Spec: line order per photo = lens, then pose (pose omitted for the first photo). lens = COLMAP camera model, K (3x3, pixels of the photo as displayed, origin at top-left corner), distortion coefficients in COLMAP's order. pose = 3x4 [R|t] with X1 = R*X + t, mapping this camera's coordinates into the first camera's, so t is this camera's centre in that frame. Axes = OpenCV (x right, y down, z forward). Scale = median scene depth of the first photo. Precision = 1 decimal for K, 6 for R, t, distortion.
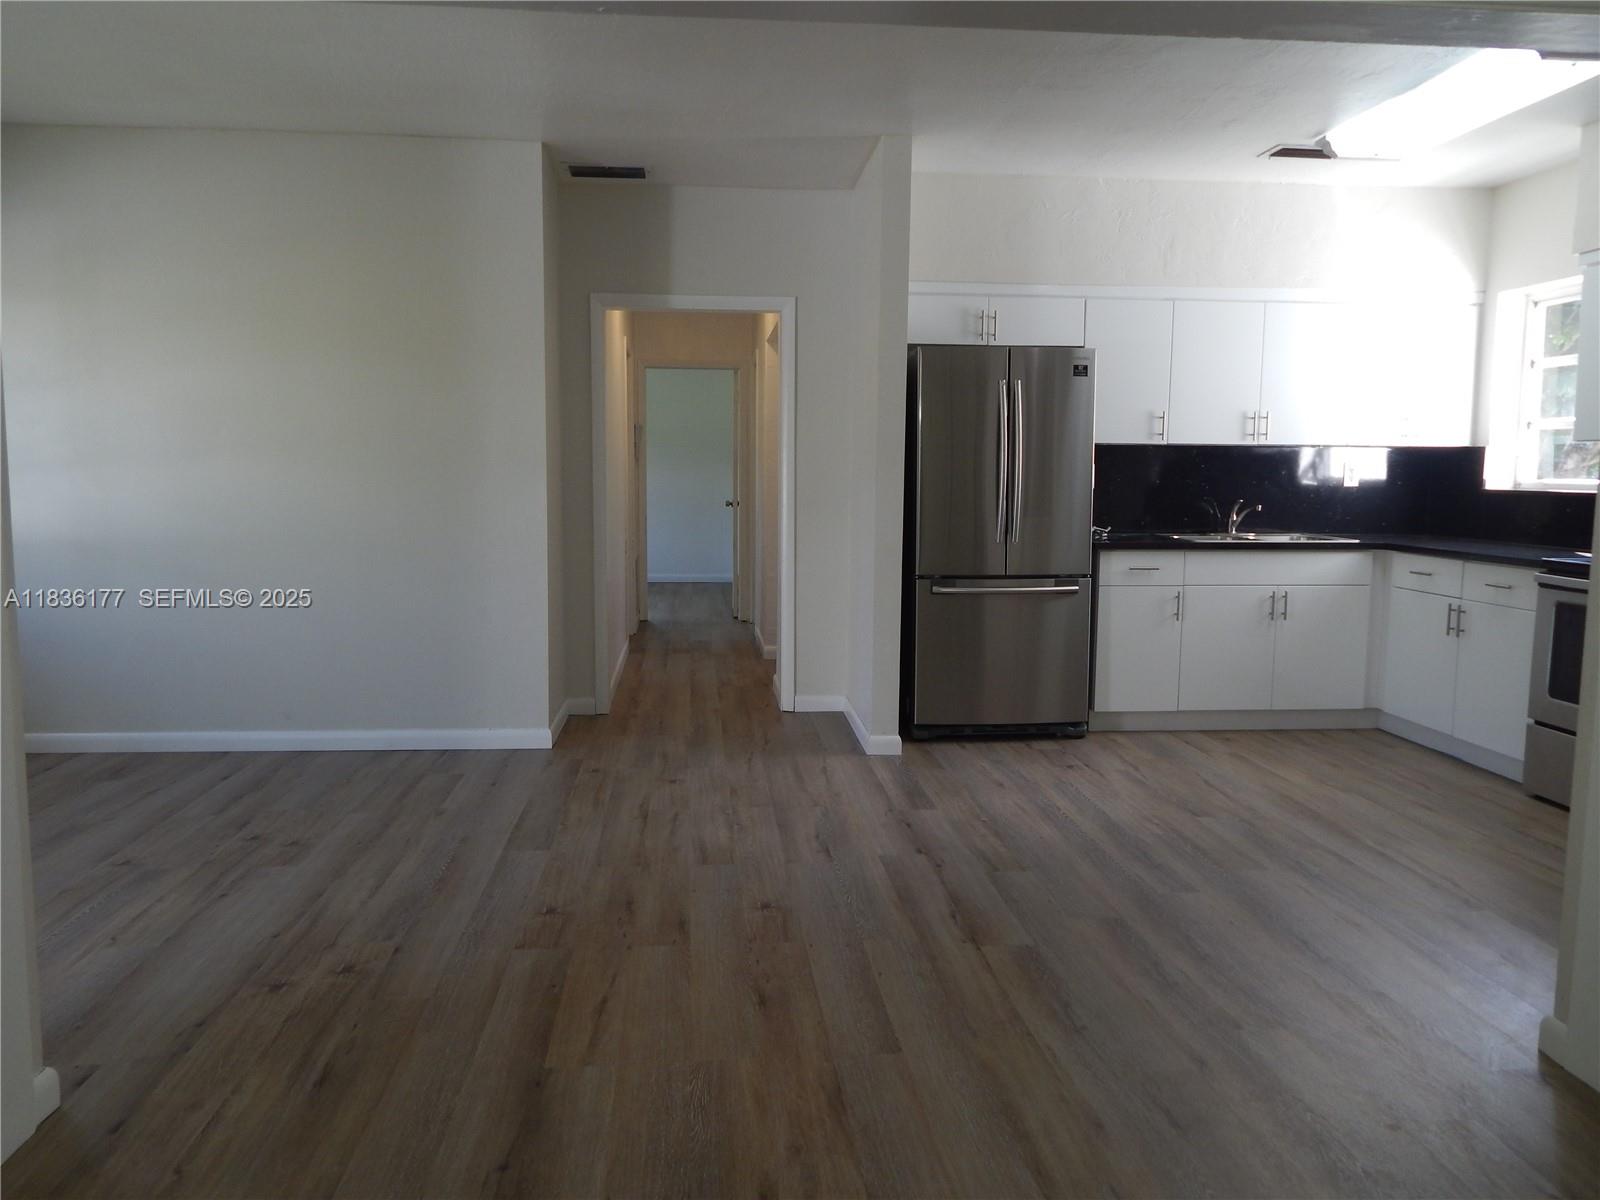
lens RADIAL K [[1179.9, 0, 805.4], [0, 1179.9, 592.2], [0, 0, 1]] dist [0.006649, 0.002479]
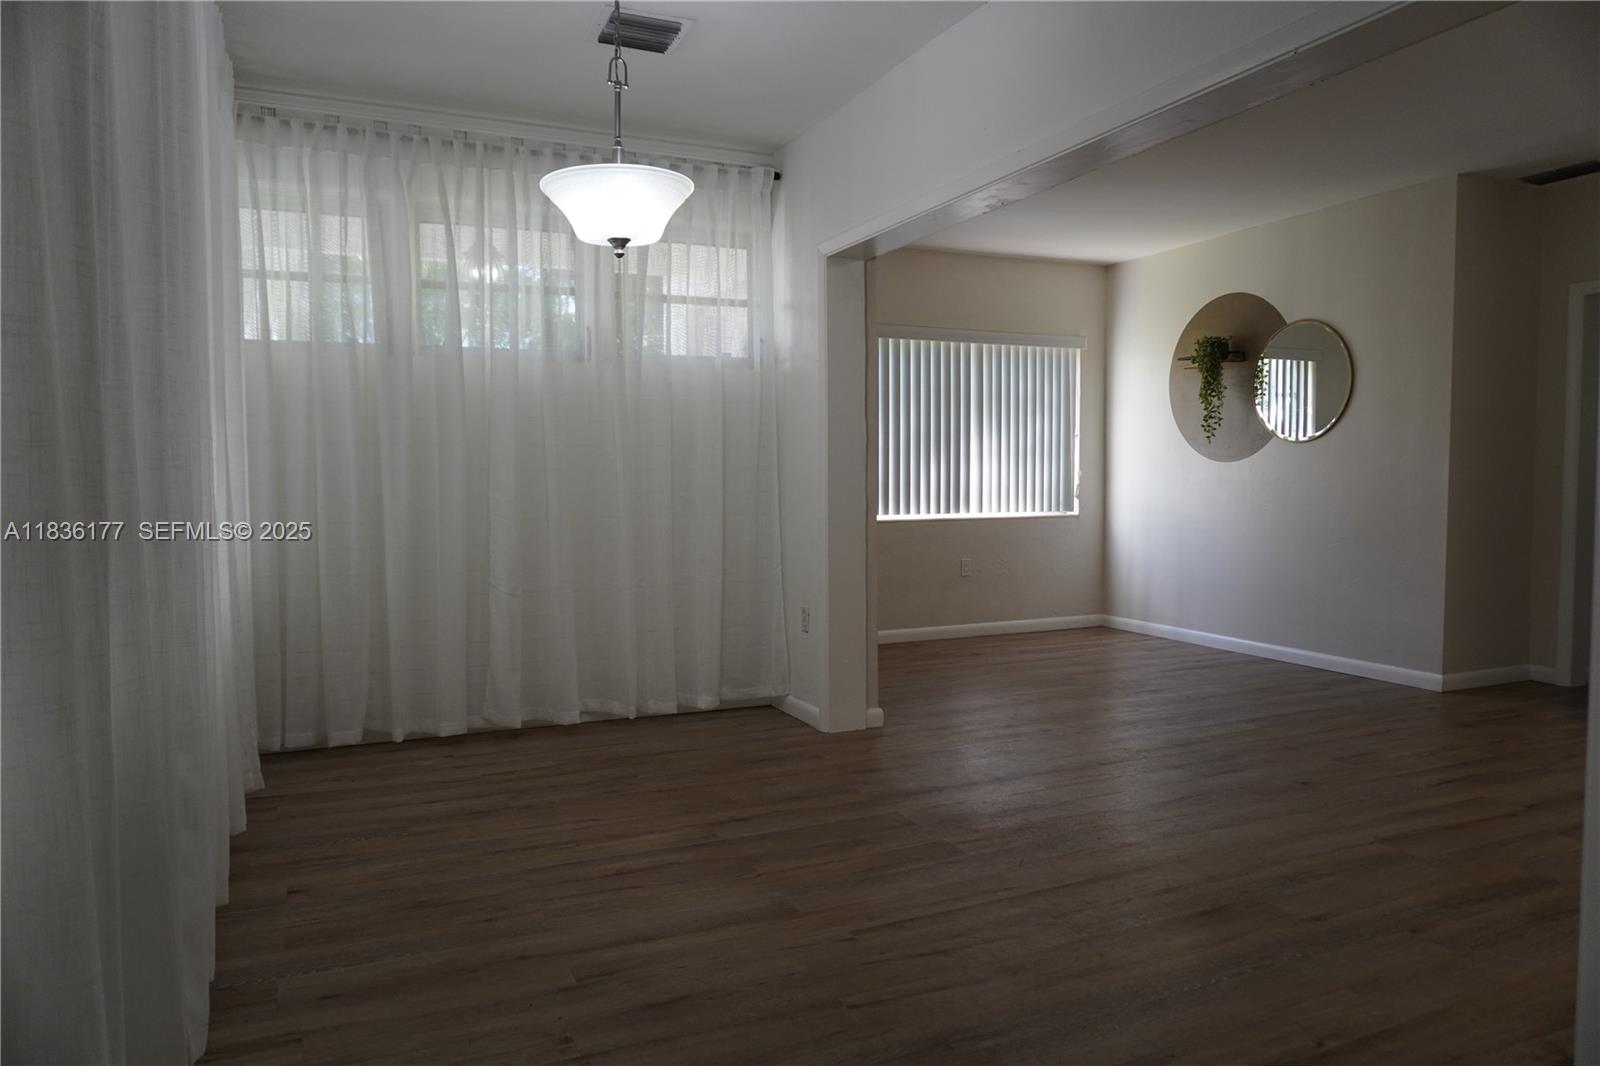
lens RADIAL K [[1058.7, 0, 797.0], [0, 1058.7, 531.4], [0, 0, 1]] dist [-0.040350, 0.022479]
pose [[0.319630, 0.039433, -0.946722, 0.893987], [-0.088819, 0.995981, 0.011498, 0.033230], [0.943371, 0.080412, 0.321848, 0.102968]]
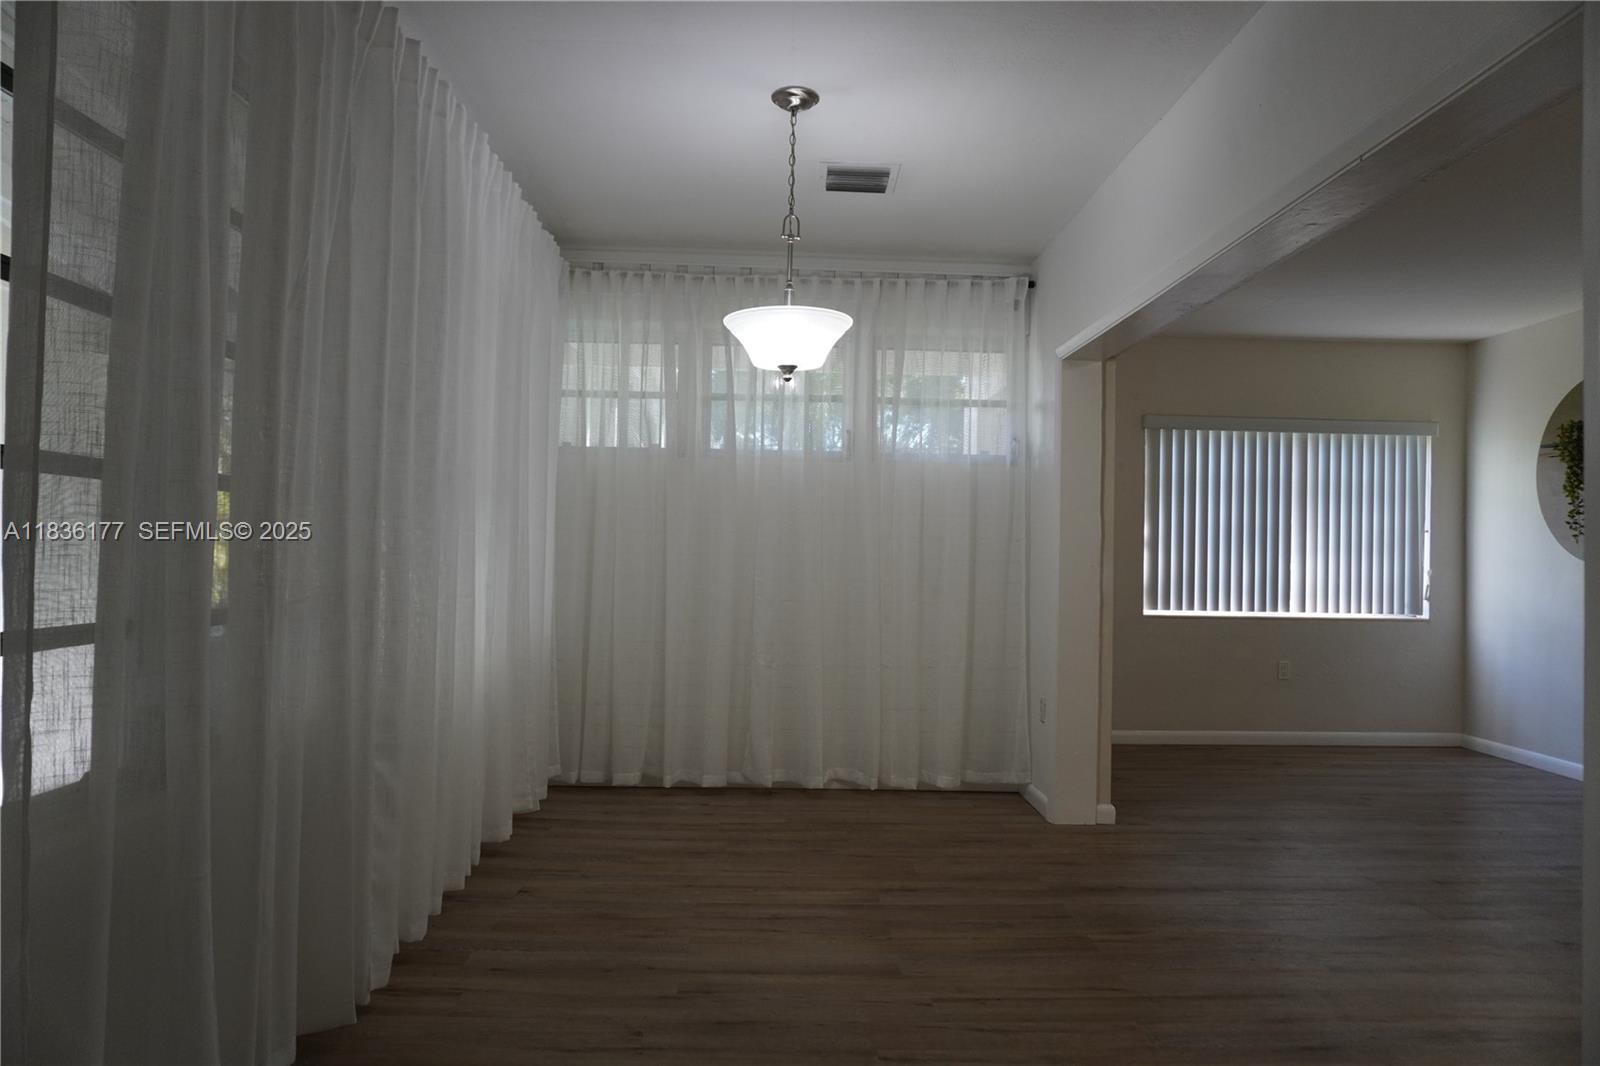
lens RADIAL K [[1058.7, 0, 804.4], [0, 1058.7, 531.4], [0, 0, 1]] dist [-0.040350, 0.022479]
pose [[-0.060850, -0.032371, -0.997622, 1.035415], [-0.122971, 0.992103, -0.024692, -0.002047], [0.990543, 0.121176, -0.064351, 0.332895]]
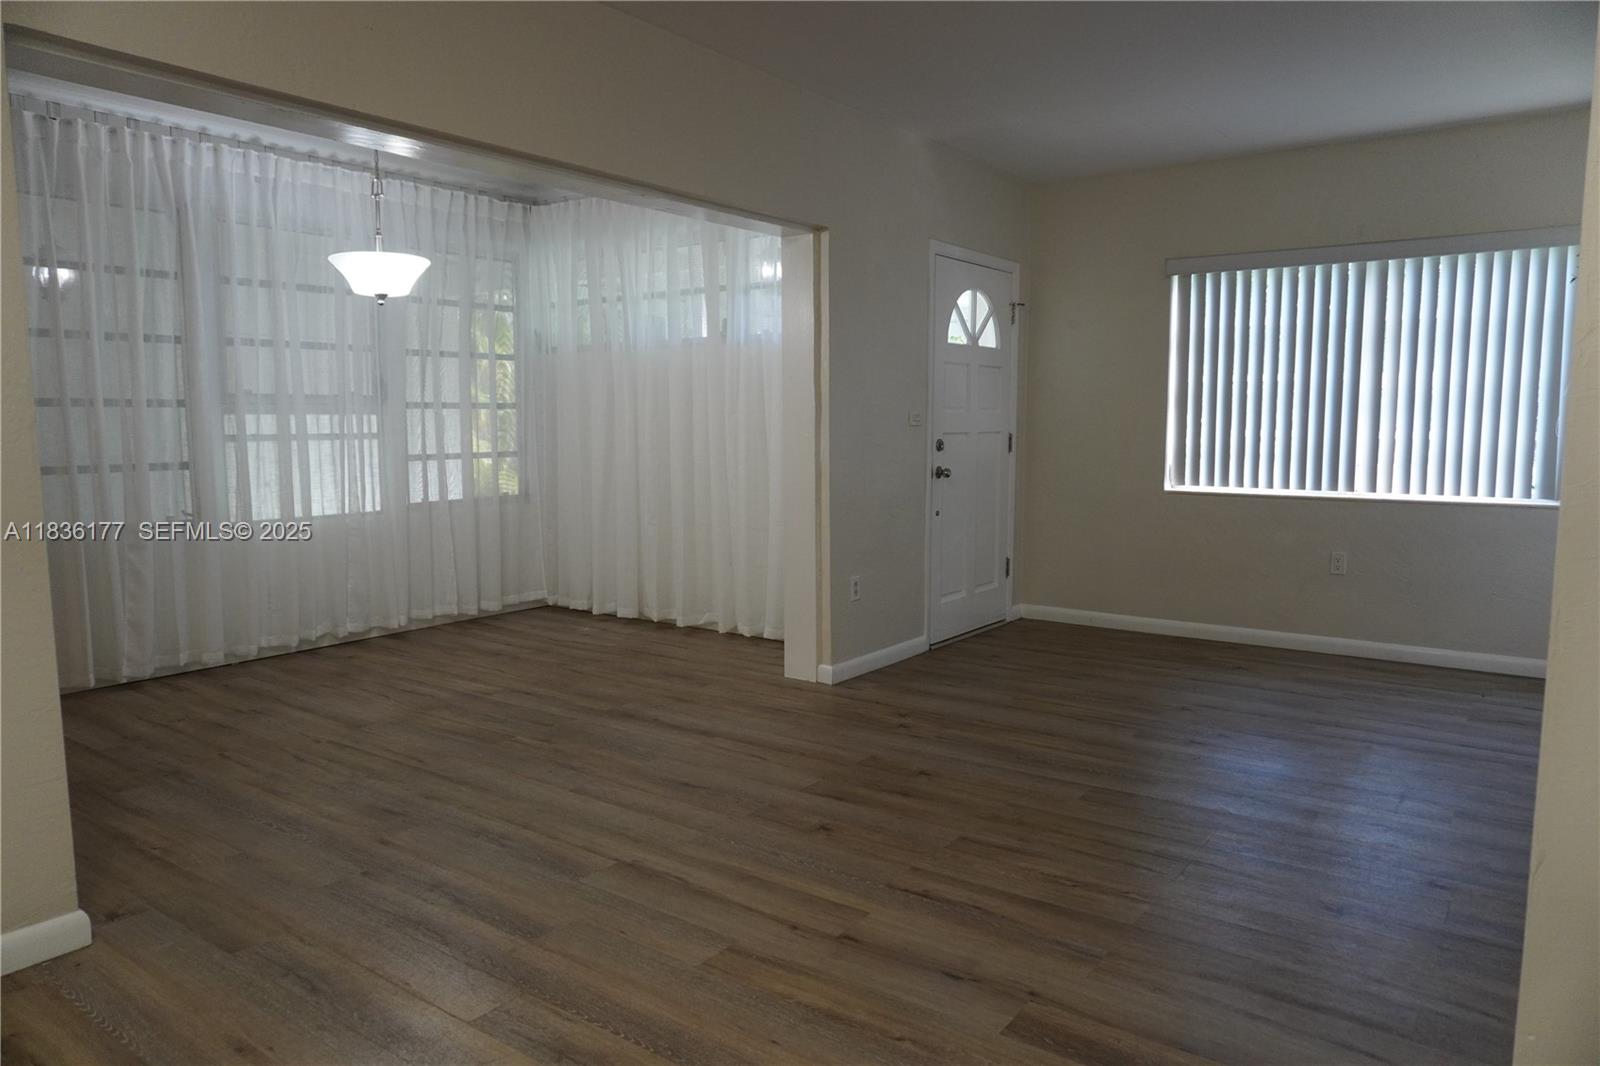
lens RADIAL K [[1058.7, 0, 810.2], [0, 1058.7, 527.6], [0, 0, 1]] dist [-0.040350, 0.022479]
pose [[-0.657447, 0.069044, -0.750331, 0.700575], [-0.083011, 0.983095, 0.163198, -0.160203], [0.748915, 0.169580, -0.640601, 1.630368]]
